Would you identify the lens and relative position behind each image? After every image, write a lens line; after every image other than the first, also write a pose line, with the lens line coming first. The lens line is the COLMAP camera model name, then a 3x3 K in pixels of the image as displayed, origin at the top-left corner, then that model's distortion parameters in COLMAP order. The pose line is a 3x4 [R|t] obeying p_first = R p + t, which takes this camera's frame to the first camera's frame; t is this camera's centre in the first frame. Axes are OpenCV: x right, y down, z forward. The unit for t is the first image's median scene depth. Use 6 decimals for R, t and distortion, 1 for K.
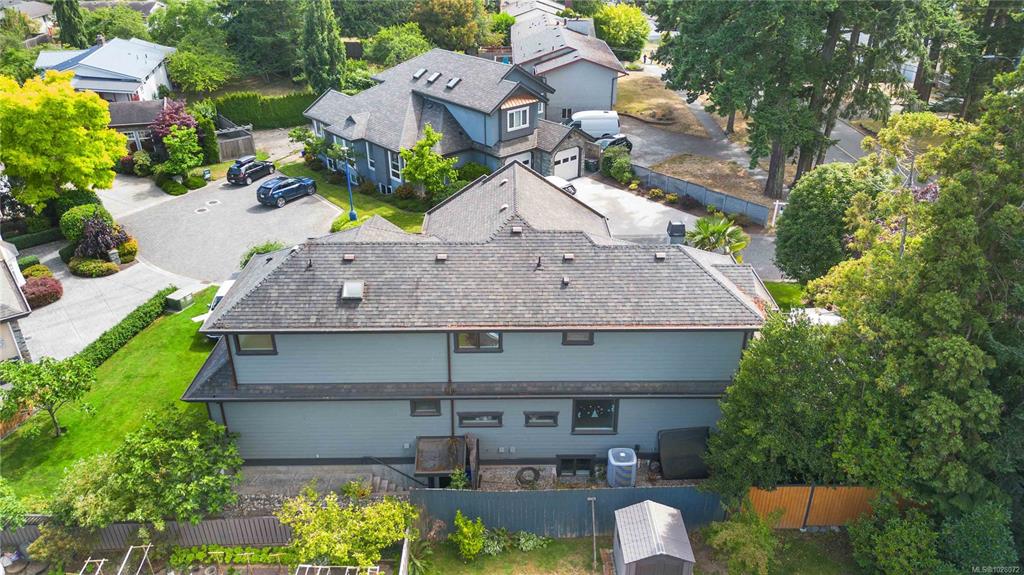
lens RADIAL K [[723.3, 0, 514.0], [0, 723.3, 284.7], [0, 0, 1]] dist [0.039255, -0.003777]
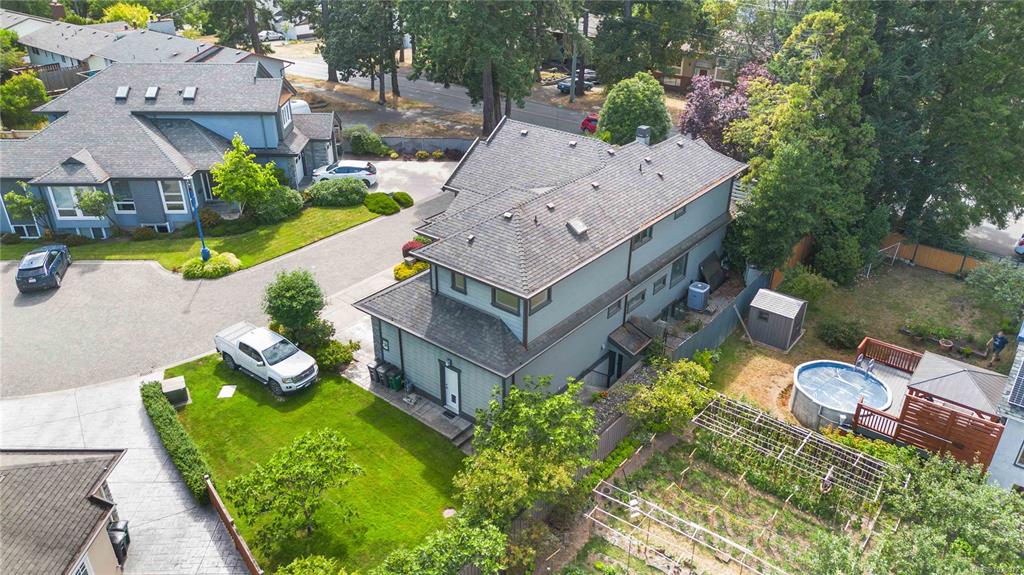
lens RADIAL K [[723.3, 0, 513.4], [0, 723.3, 290.5], [0, 0, 1]] dist [0.039255, -0.003777]
pose [[0.652105, -0.359109, 0.667683, -0.516693], [0.352190, 0.923393, 0.152668, -0.050967], [-0.671358, 0.135595, 0.728623, 0.110529]]
